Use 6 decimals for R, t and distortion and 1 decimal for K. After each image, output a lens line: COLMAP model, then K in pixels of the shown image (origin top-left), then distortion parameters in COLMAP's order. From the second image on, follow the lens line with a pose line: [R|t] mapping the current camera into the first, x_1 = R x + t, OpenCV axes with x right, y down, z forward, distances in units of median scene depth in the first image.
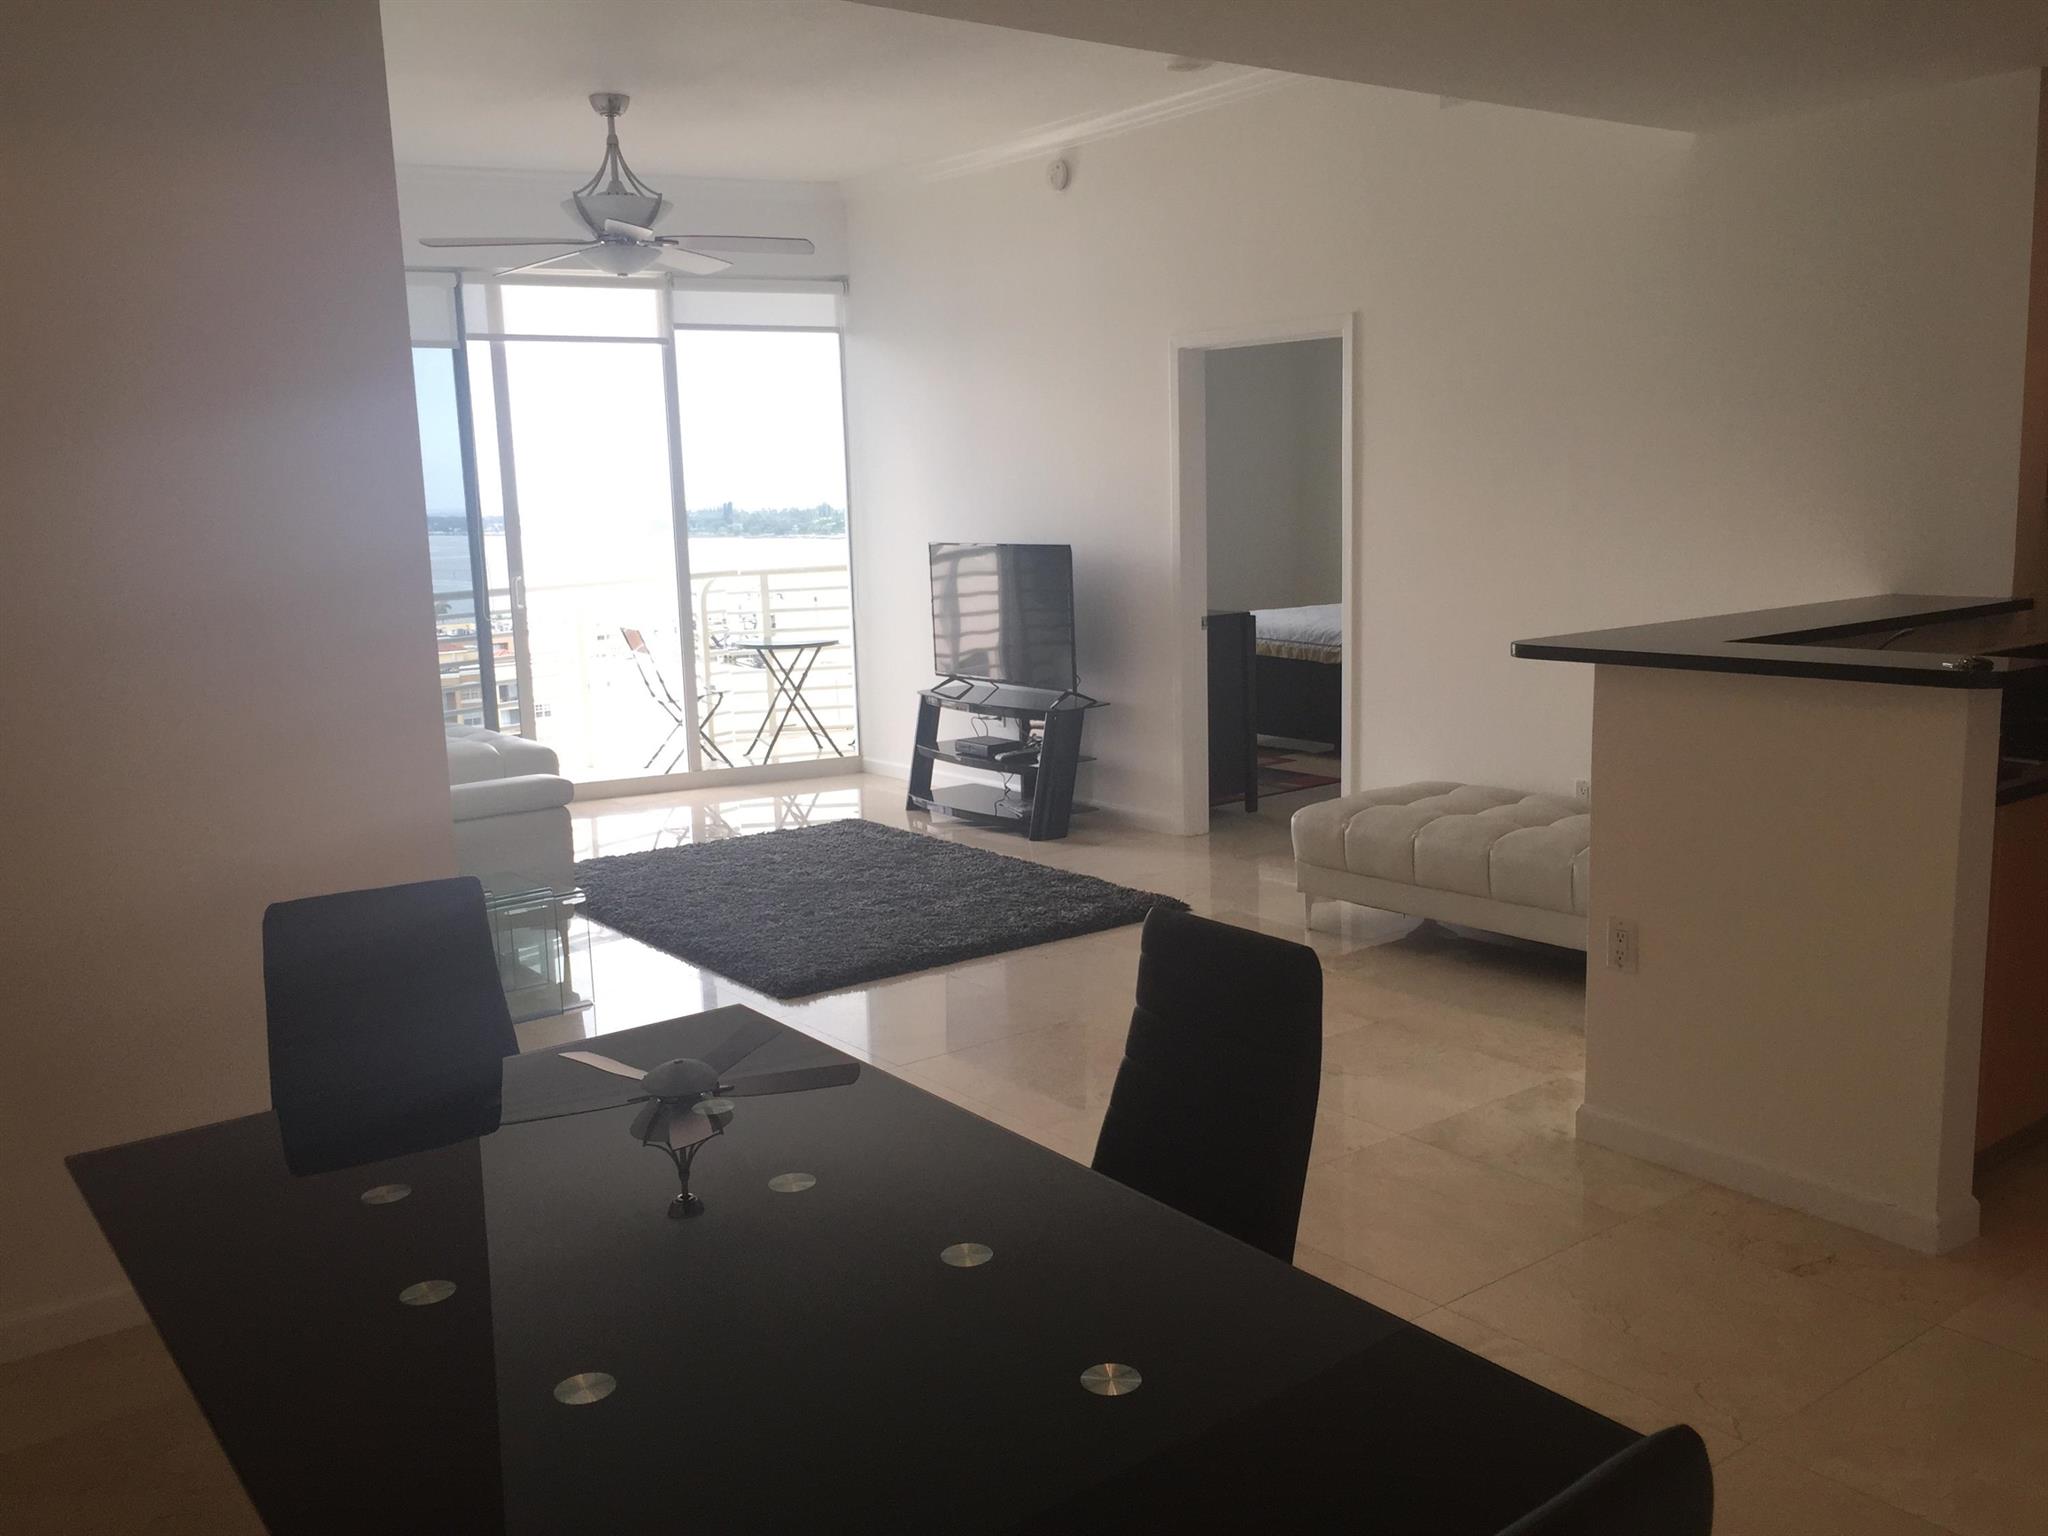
lens RADIAL K [[1761.0, 0, 1013.3], [0, 1761.0, 754.2], [0, 0, 1]] dist [0.071267, -0.099301]
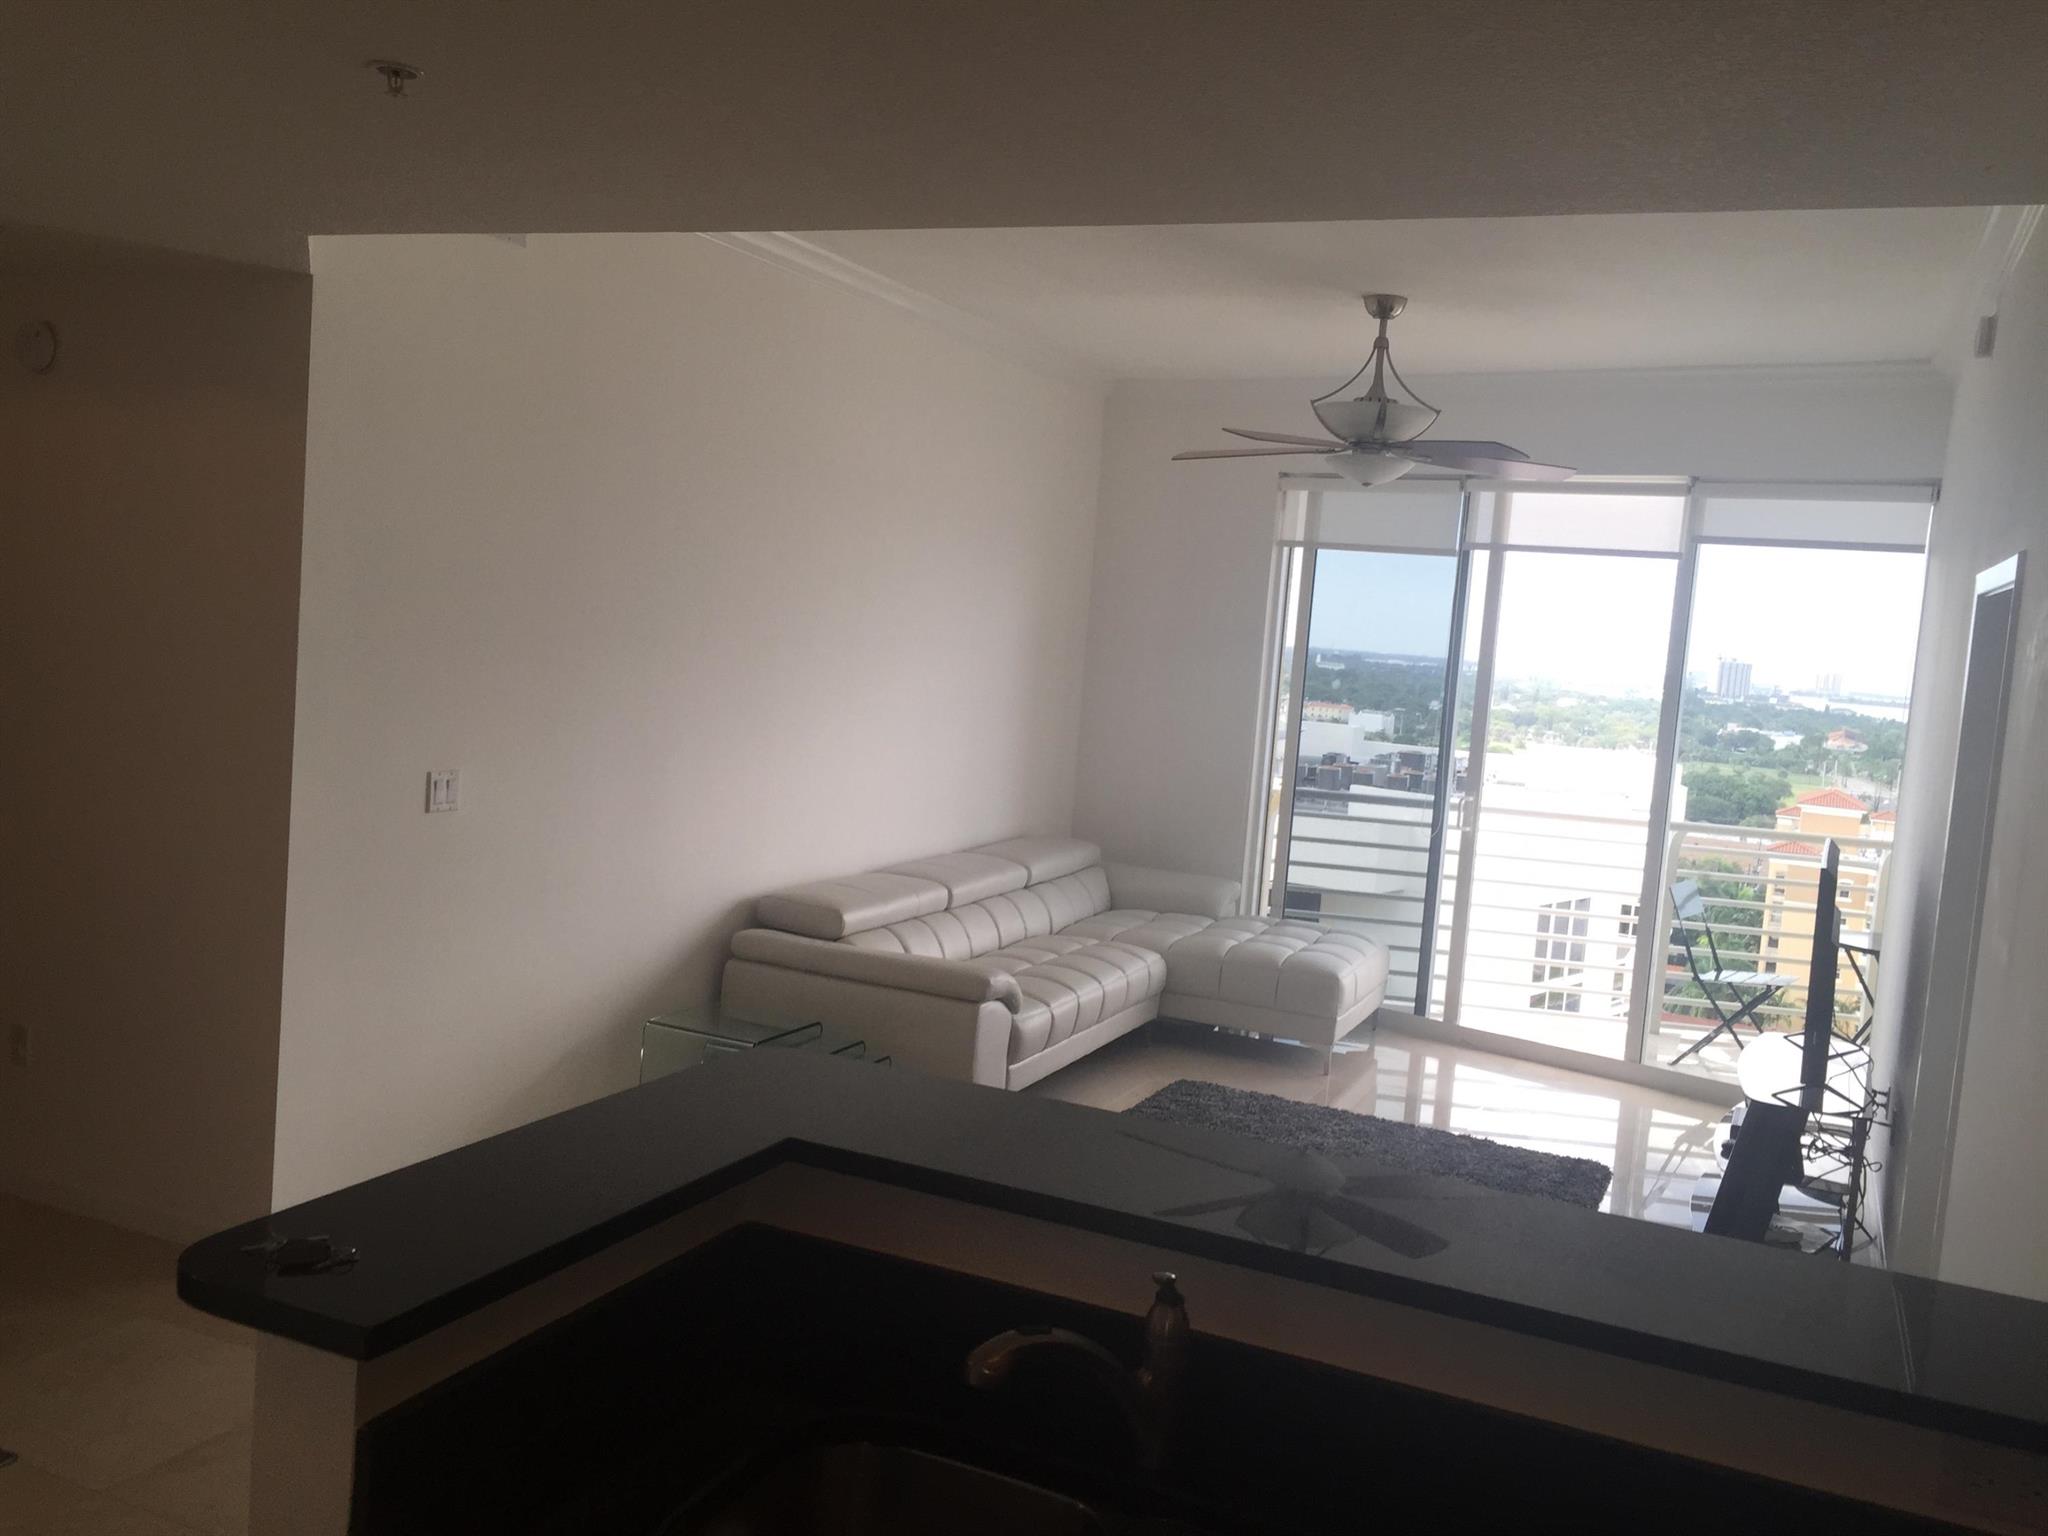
lens RADIAL K [[1761.0, 0, 1023.2], [0, 1761.0, 774.4], [0, 0, 1]] dist [0.071267, -0.099301]
pose [[0.471334, 0.145064, -0.869943, 0.408931], [-0.225466, 0.973423, 0.040162, -0.095095], [0.852648, 0.177213, 0.491515, 0.333609]]
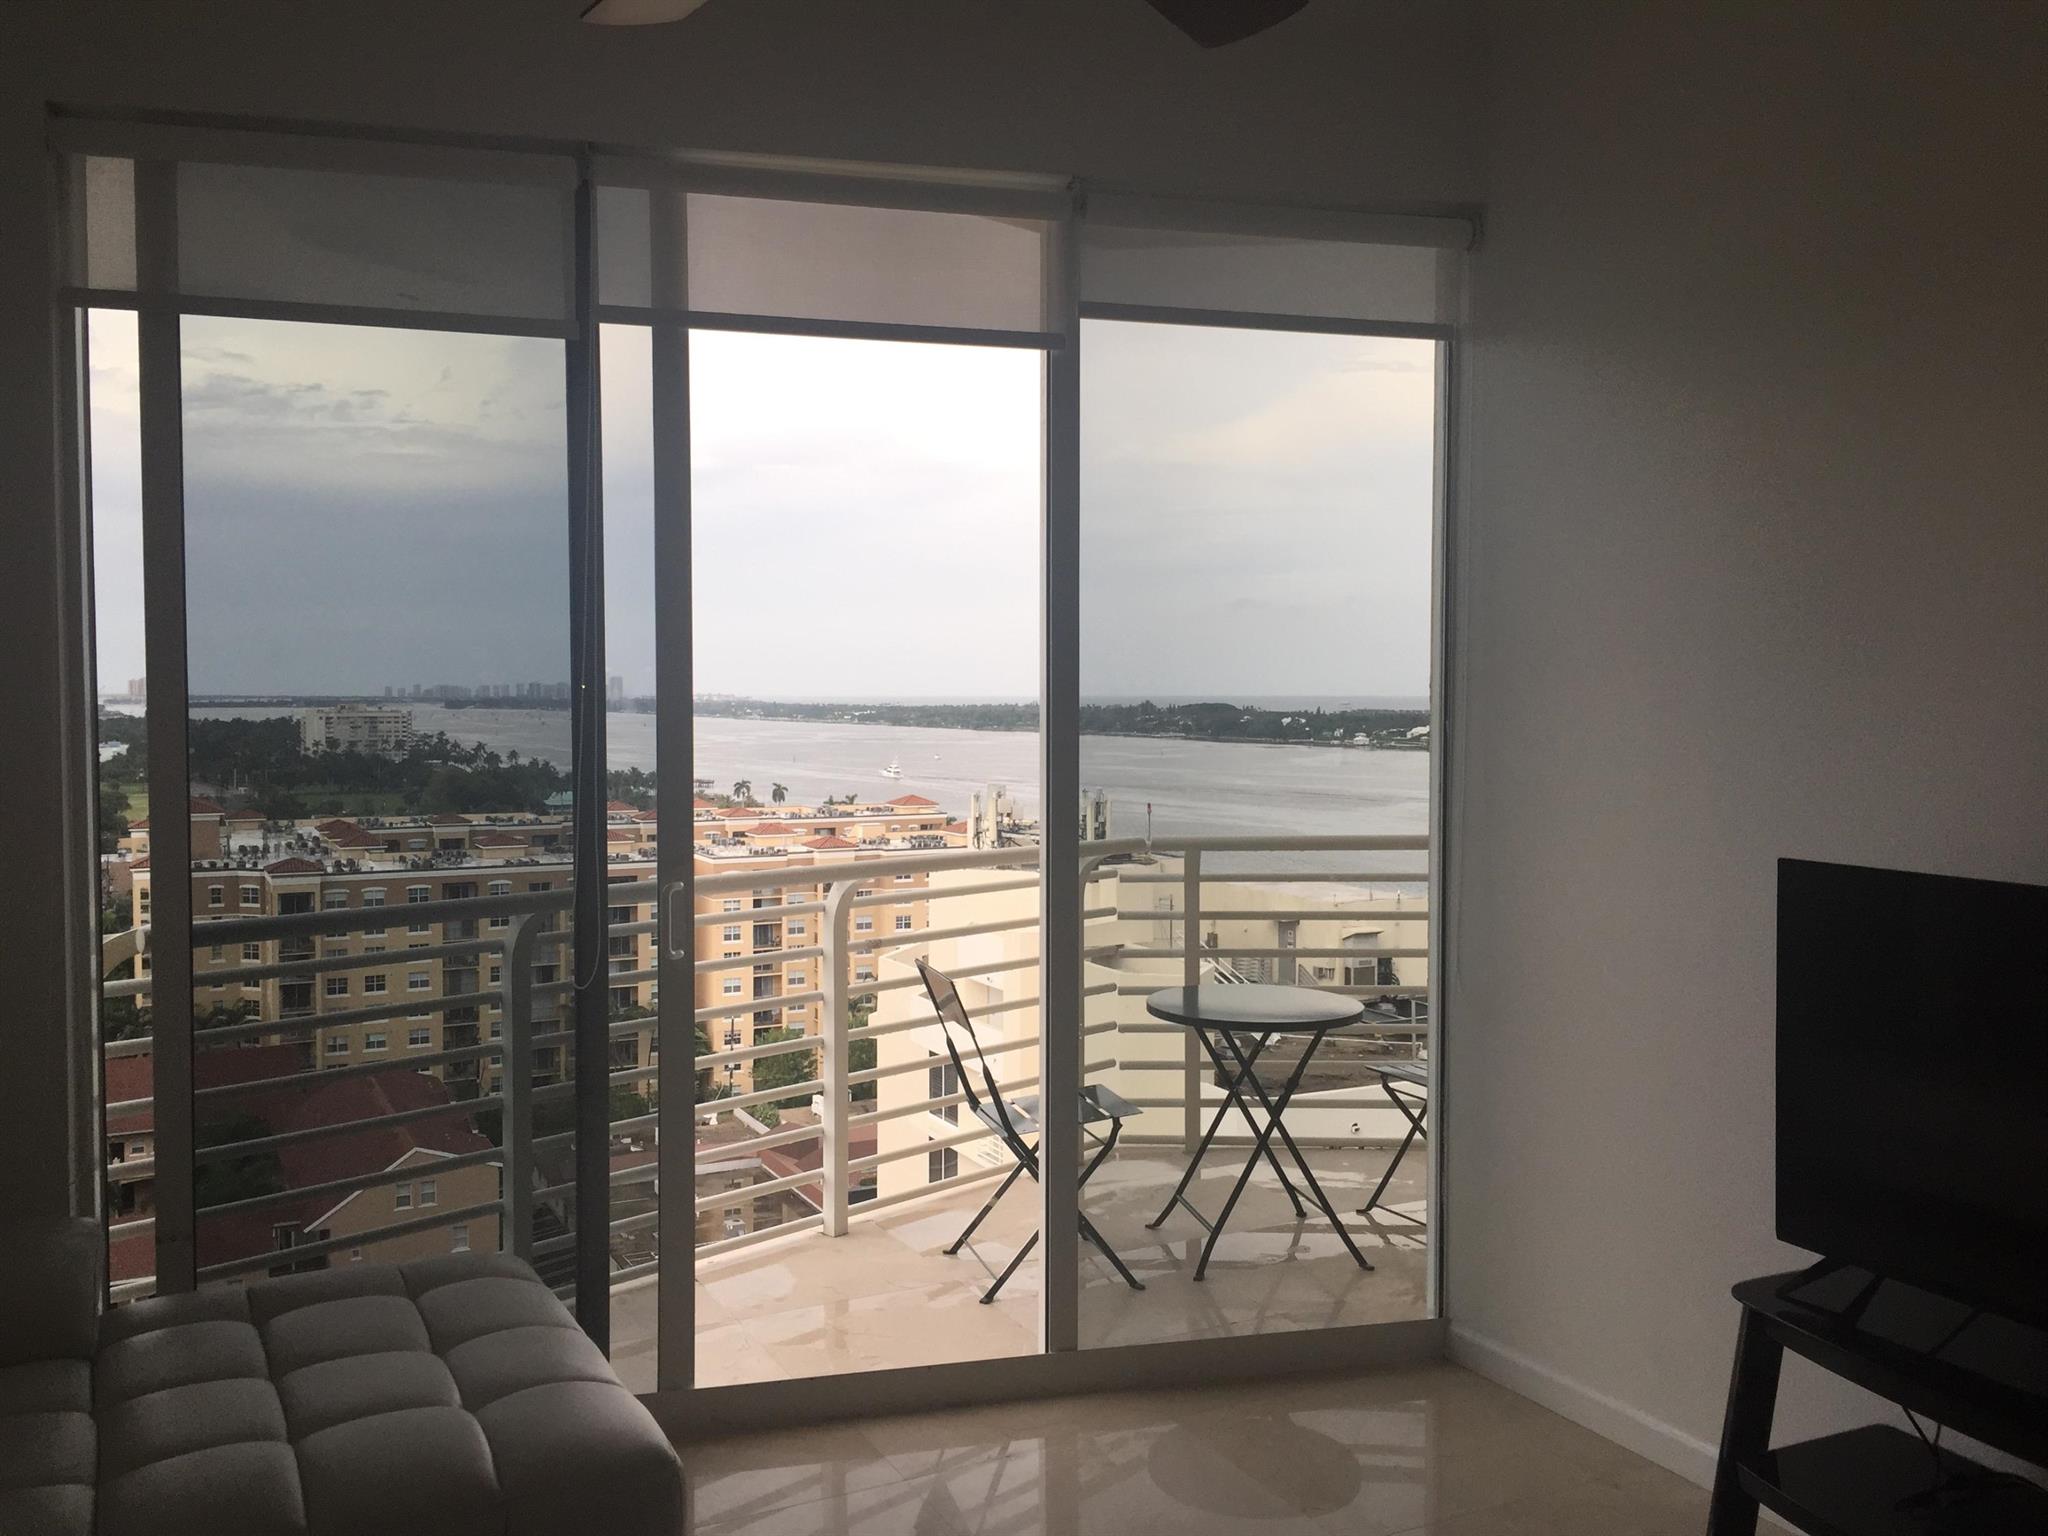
lens RADIAL K [[1761.0, 0, 1015.2], [0, 1761.0, 780.3], [0, 0, 1]] dist [0.071267, -0.099301]
pose [[0.981674, 0.044051, -0.185408, -0.122754], [-0.062334, 0.993623, -0.093961, -0.087842], [0.180086, 0.103796, 0.978159, 0.592589]]
